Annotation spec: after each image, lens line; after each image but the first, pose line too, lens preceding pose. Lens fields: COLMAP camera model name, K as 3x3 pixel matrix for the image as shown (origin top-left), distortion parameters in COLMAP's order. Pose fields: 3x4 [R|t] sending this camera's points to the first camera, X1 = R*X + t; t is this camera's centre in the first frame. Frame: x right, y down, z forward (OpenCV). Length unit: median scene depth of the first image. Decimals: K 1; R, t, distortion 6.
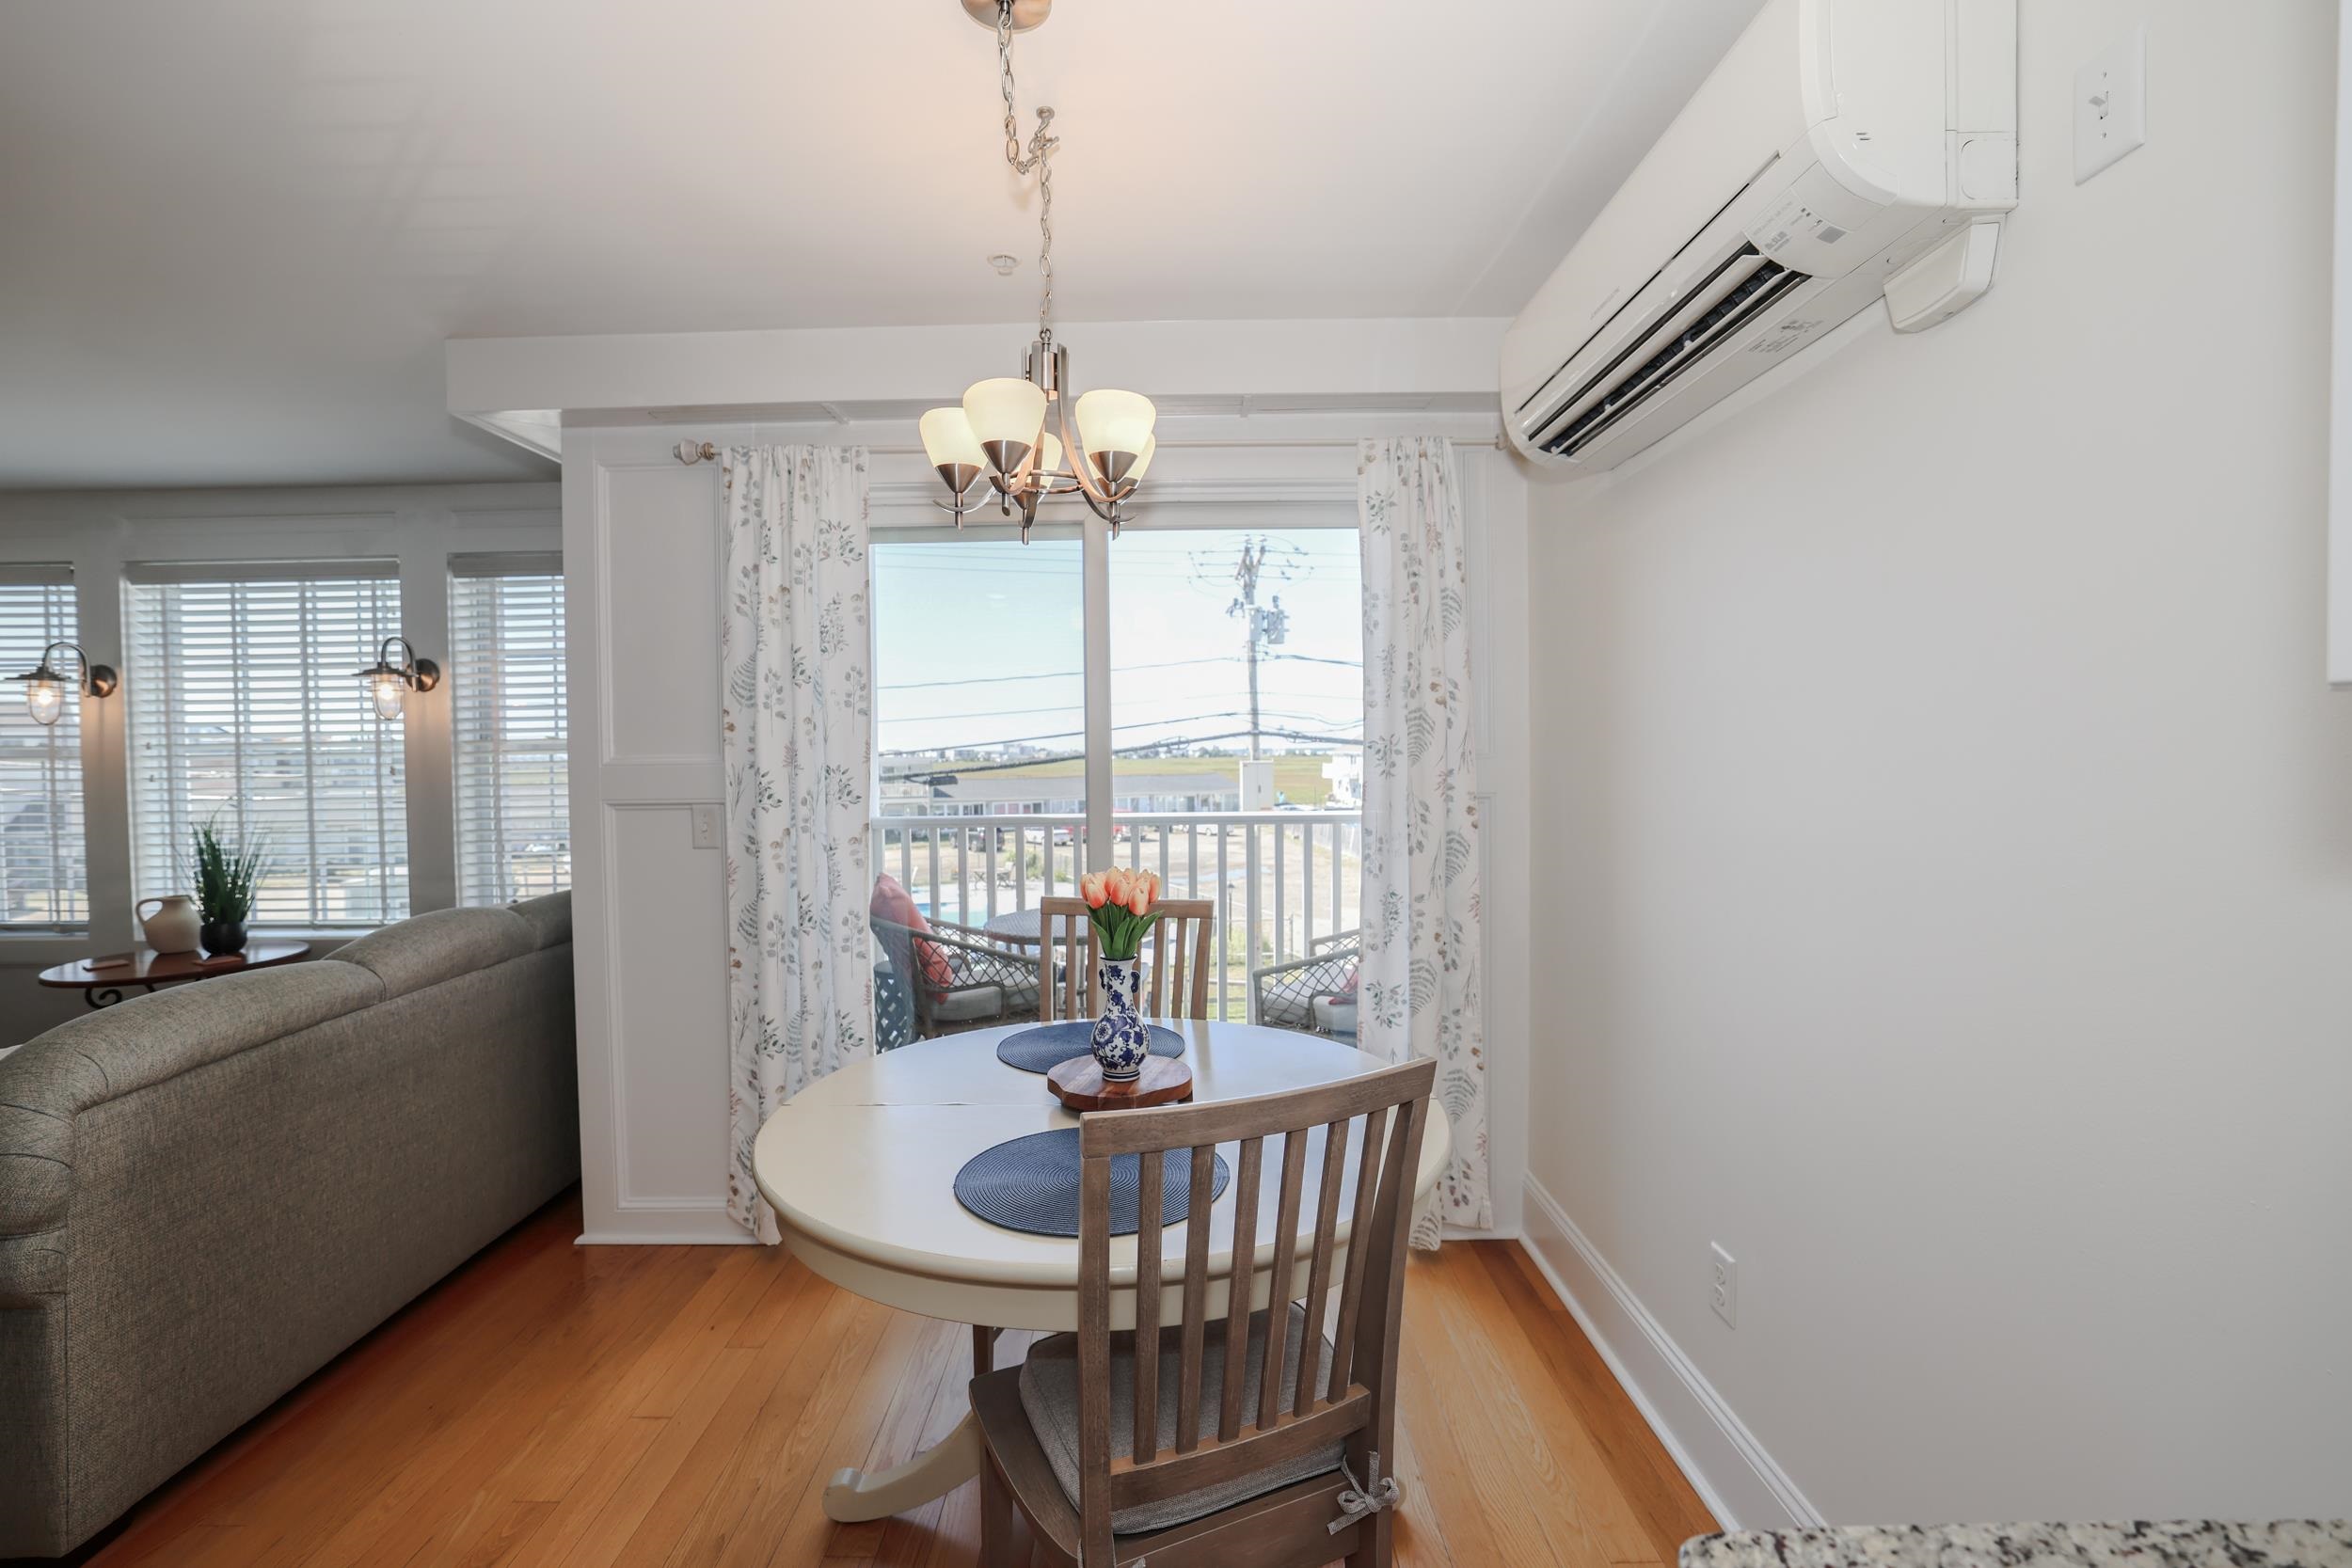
lens RADIAL K [[1028.0, 0, 1179.3], [0, 1028.0, 781.8], [0, 0, 1]] dist [-0.040449, 0.011278]
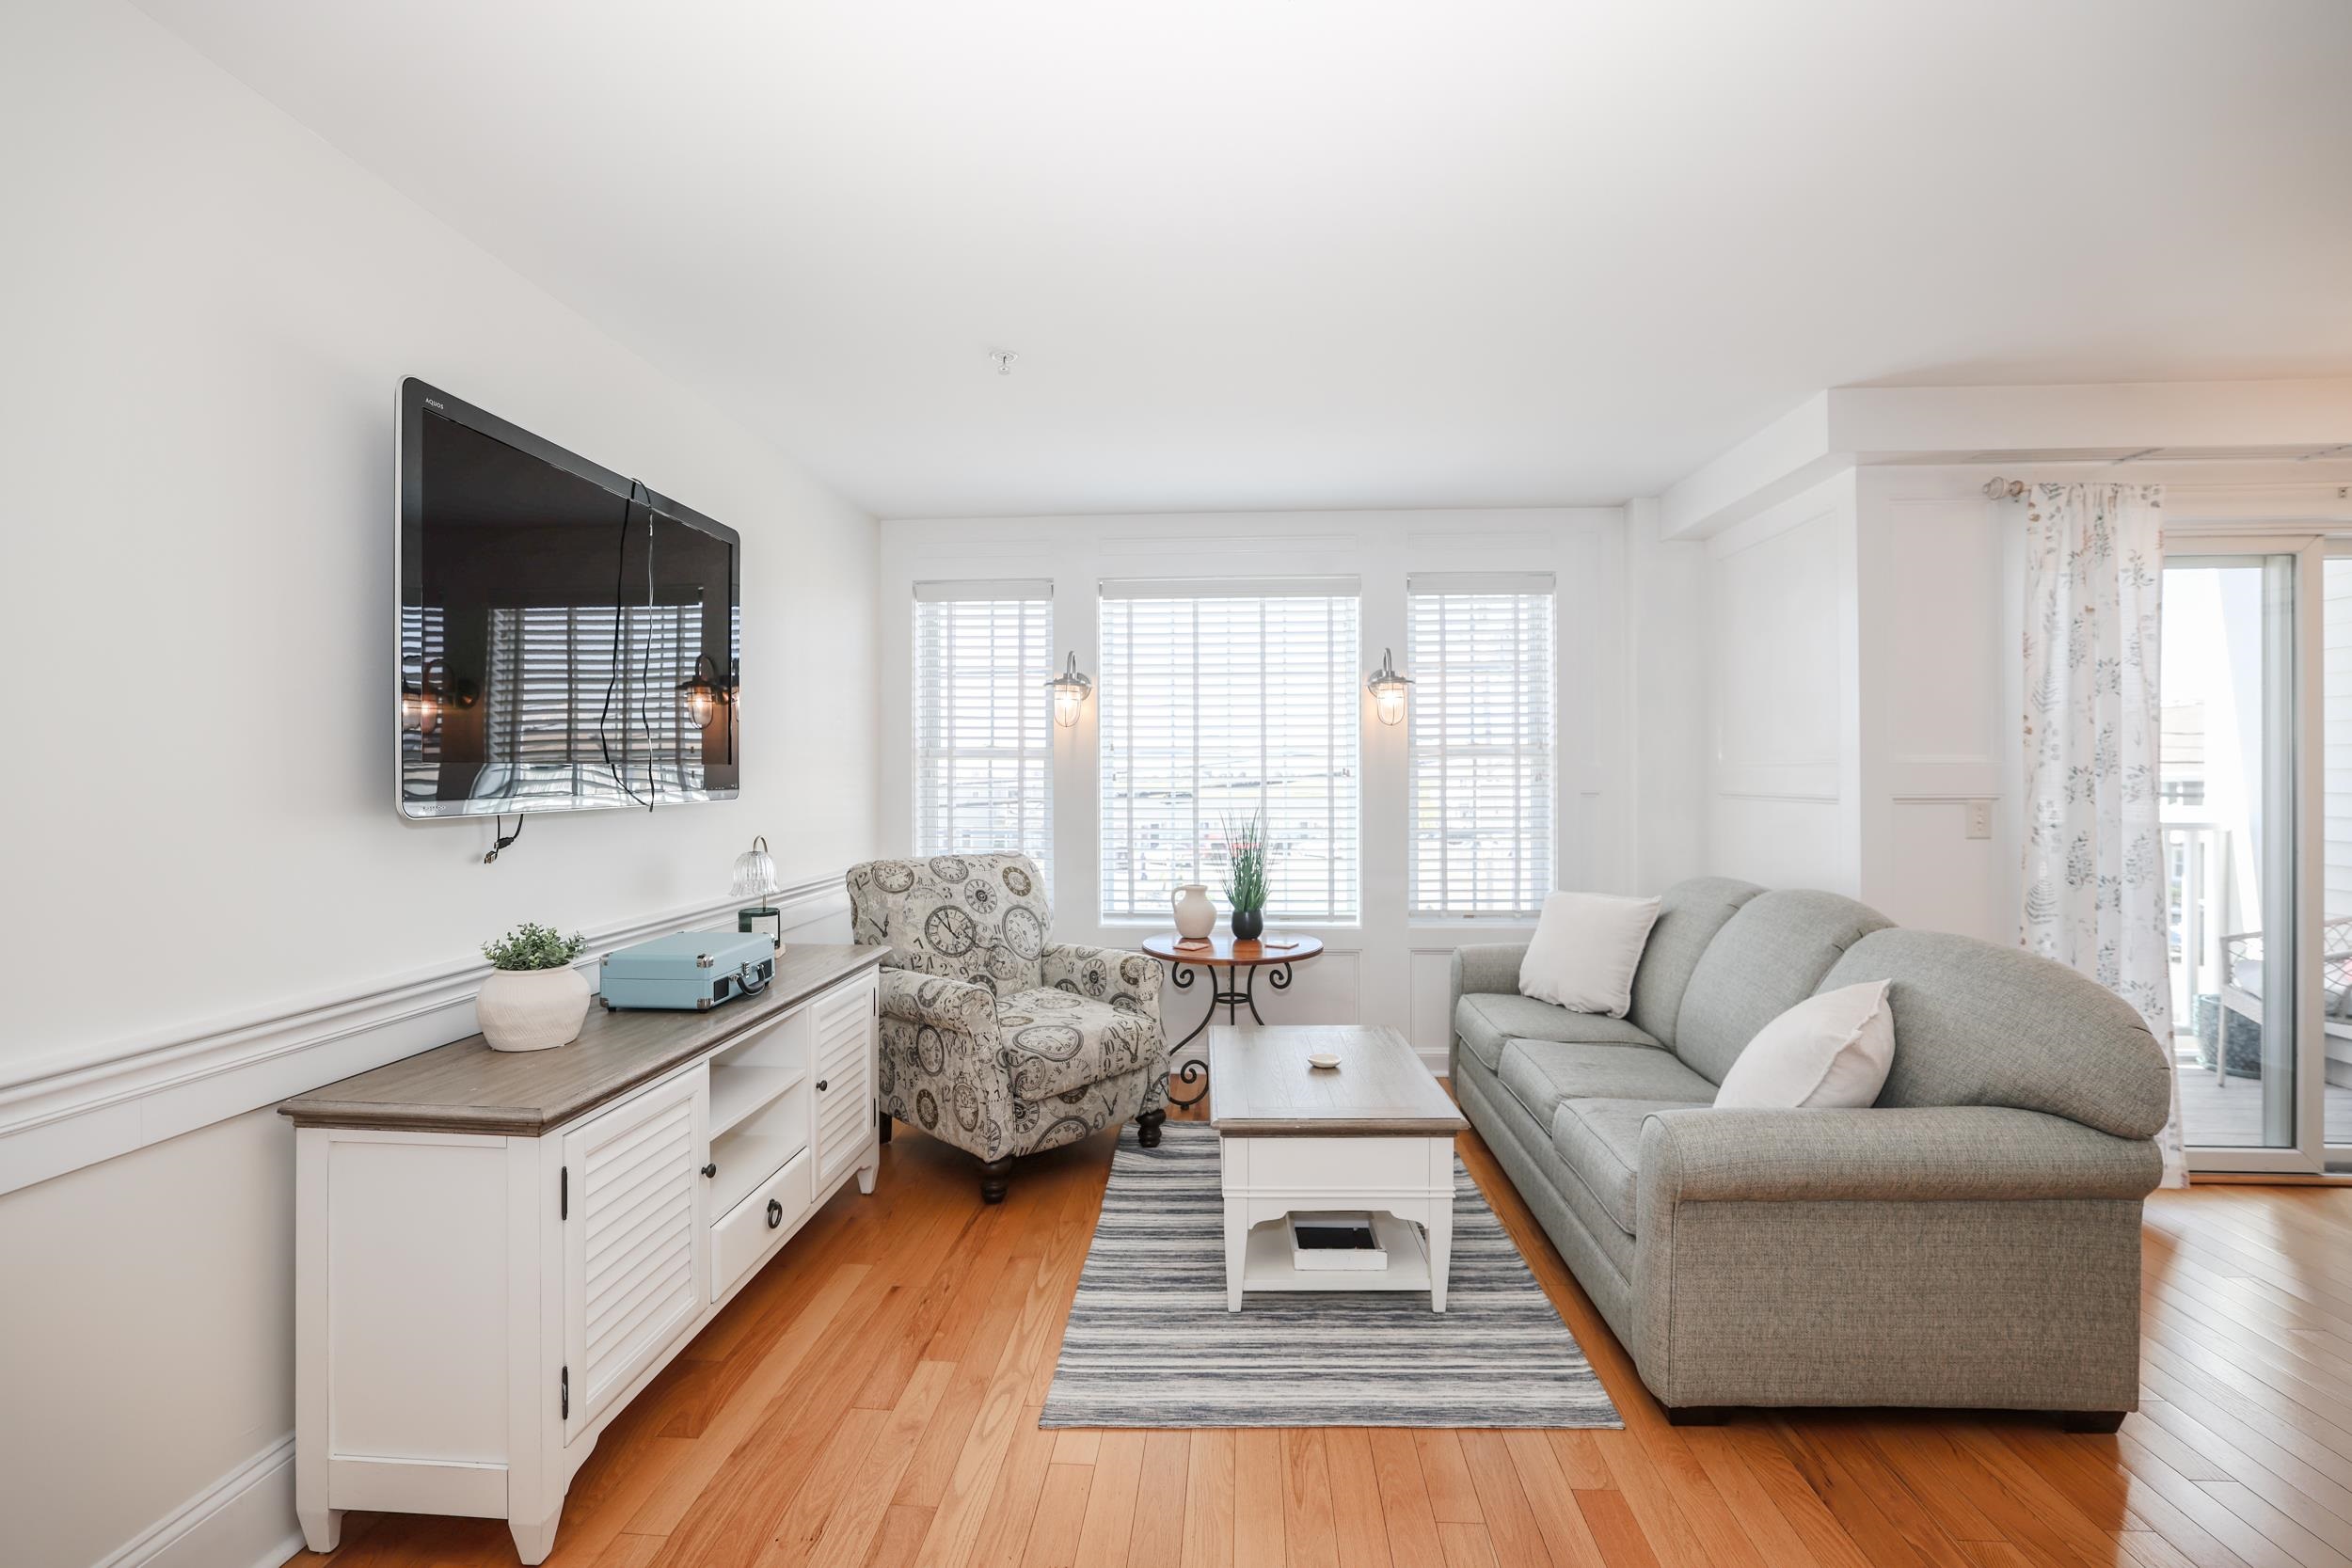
lens RADIAL K [[1028.0, 0, 1182.8], [0, 1028.0, 776.4], [0, 0, 1]] dist [-0.040449, 0.011278]
pose [[0.998379, 0.009026, -0.056191, -1.298065], [-0.010728, 0.999491, -0.030053, 0.040727], [0.055891, 0.030607, 0.997968, -0.161512]]
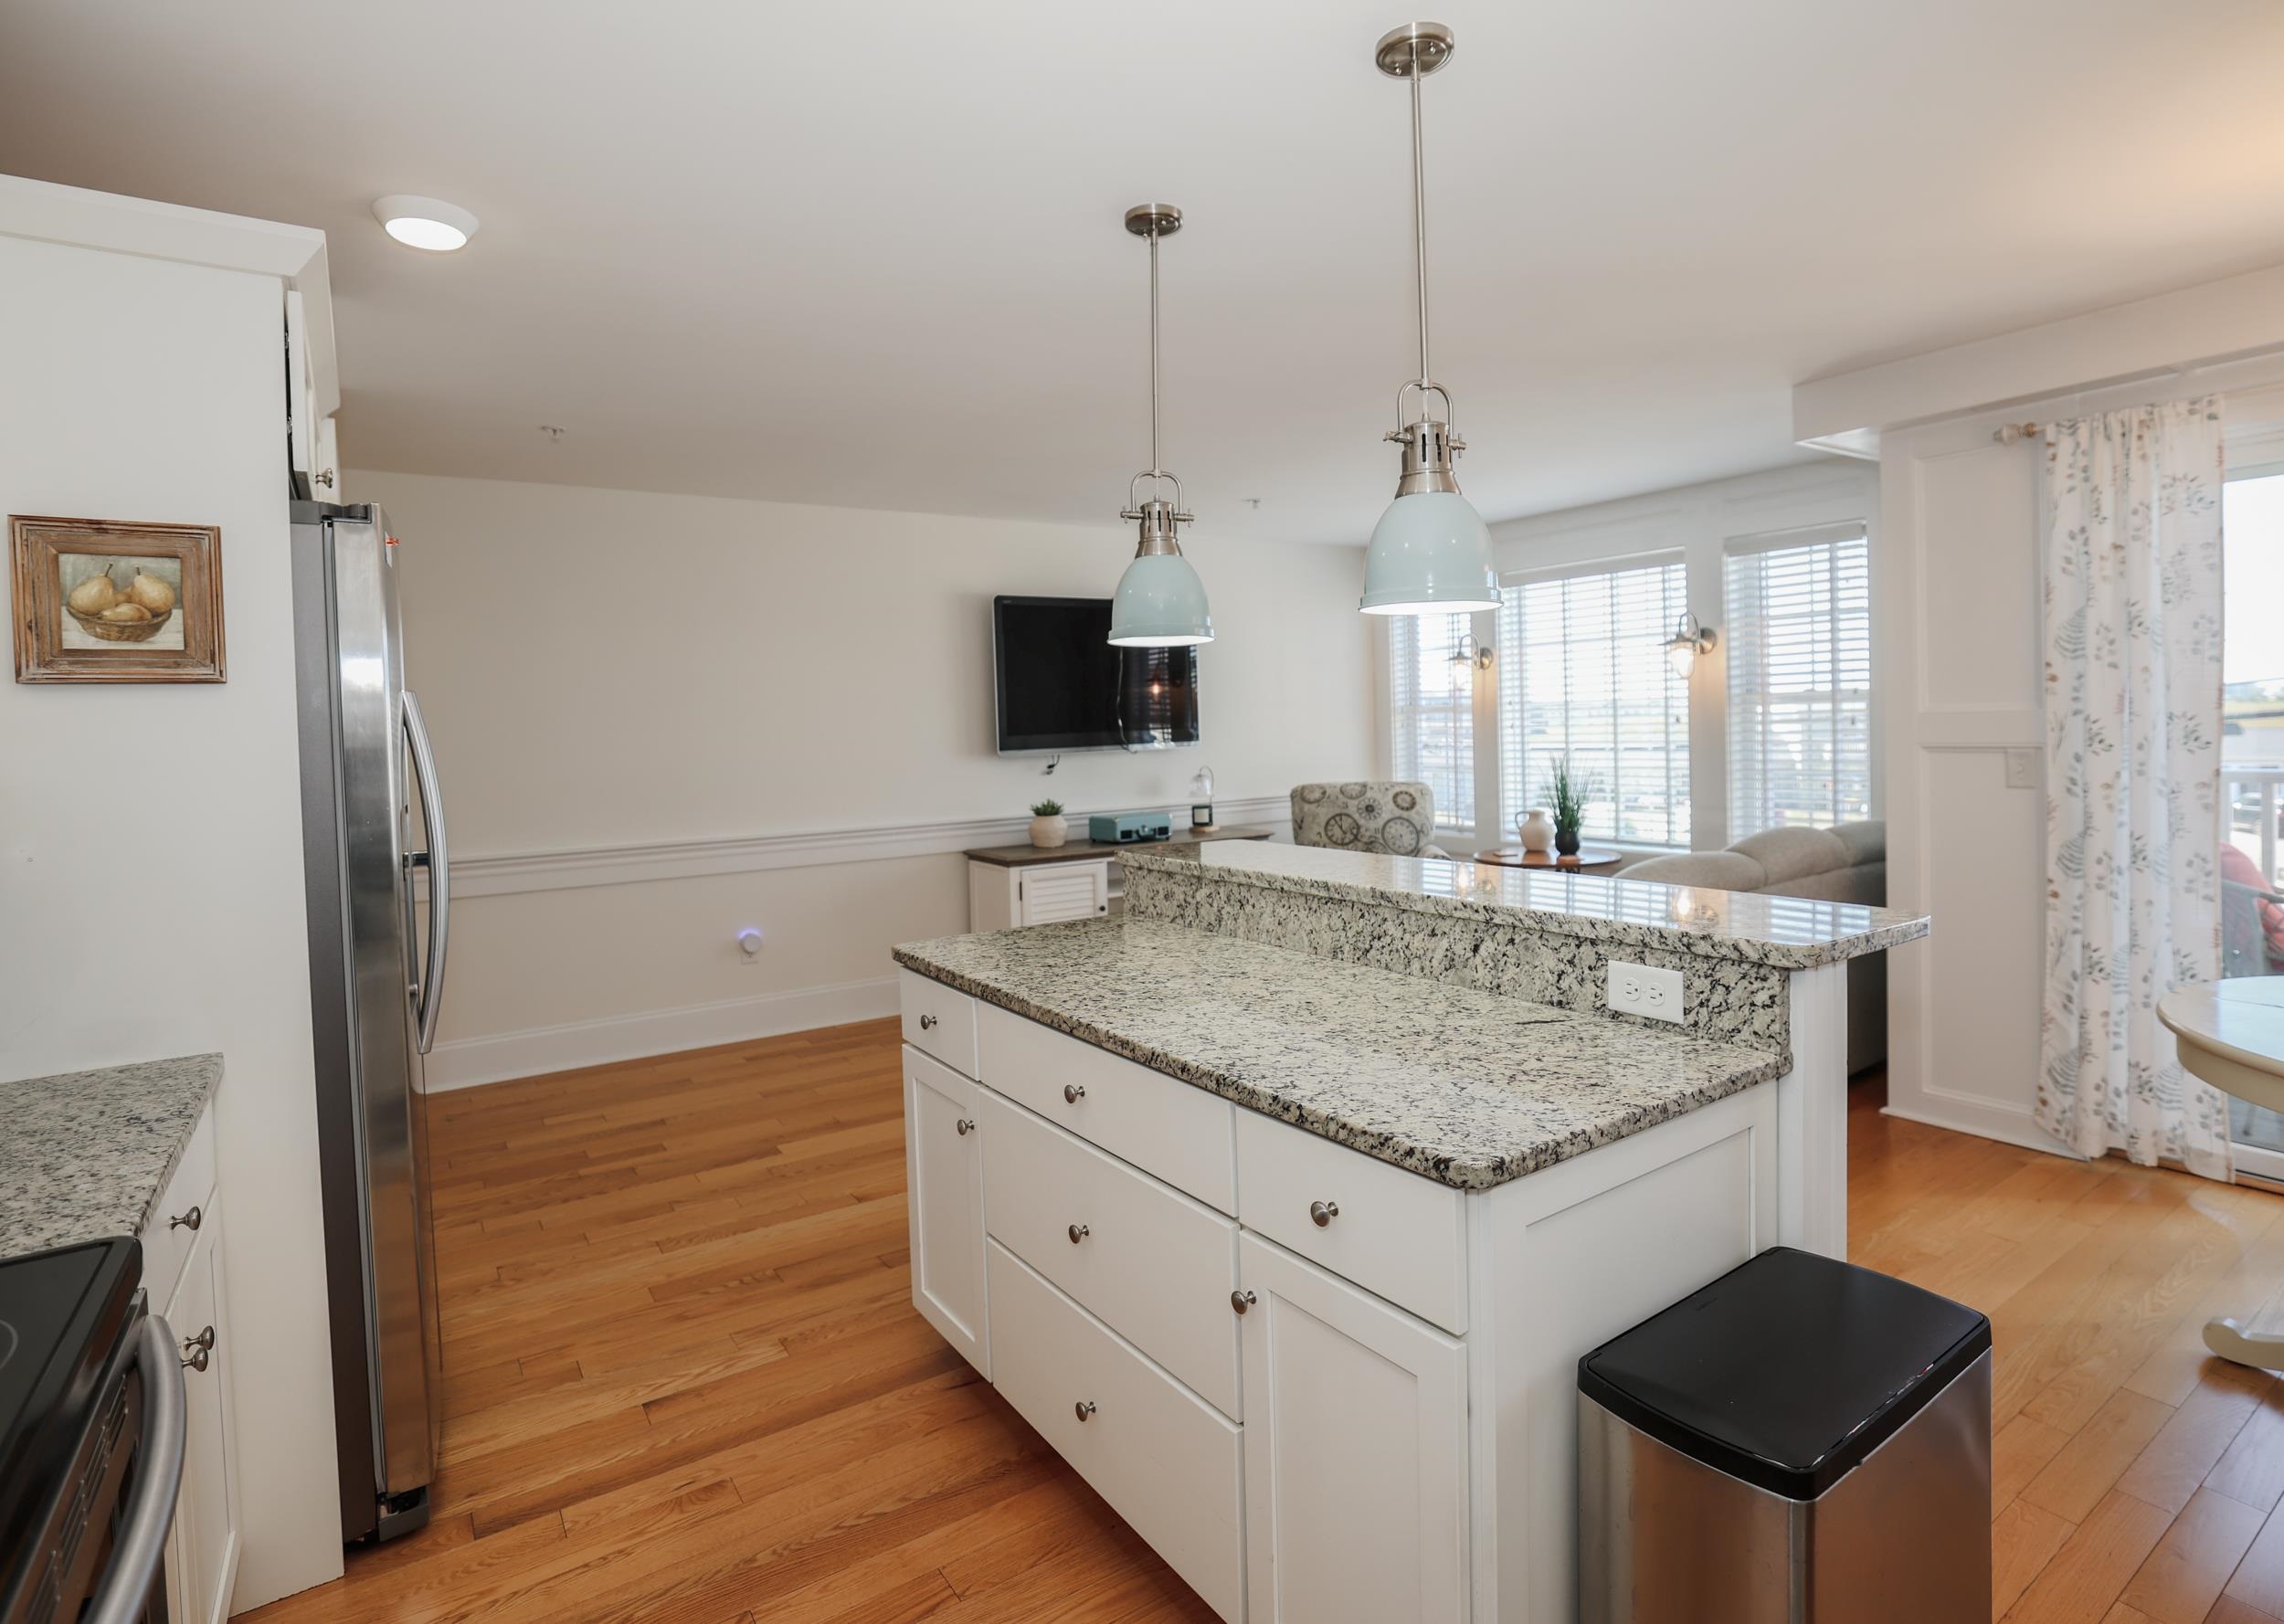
lens RADIAL K [[1155.1, 0, 1142.8], [0, 1155.1, 748.2], [0, 0, 1]] dist [-0.019022, 0.007471]
pose [[0.562935, 0.014040, -0.826382, 0.028559], [-0.002328, 0.999879, 0.015401, 0.005214], [0.826498, -0.006746, 0.562899, -0.497476]]
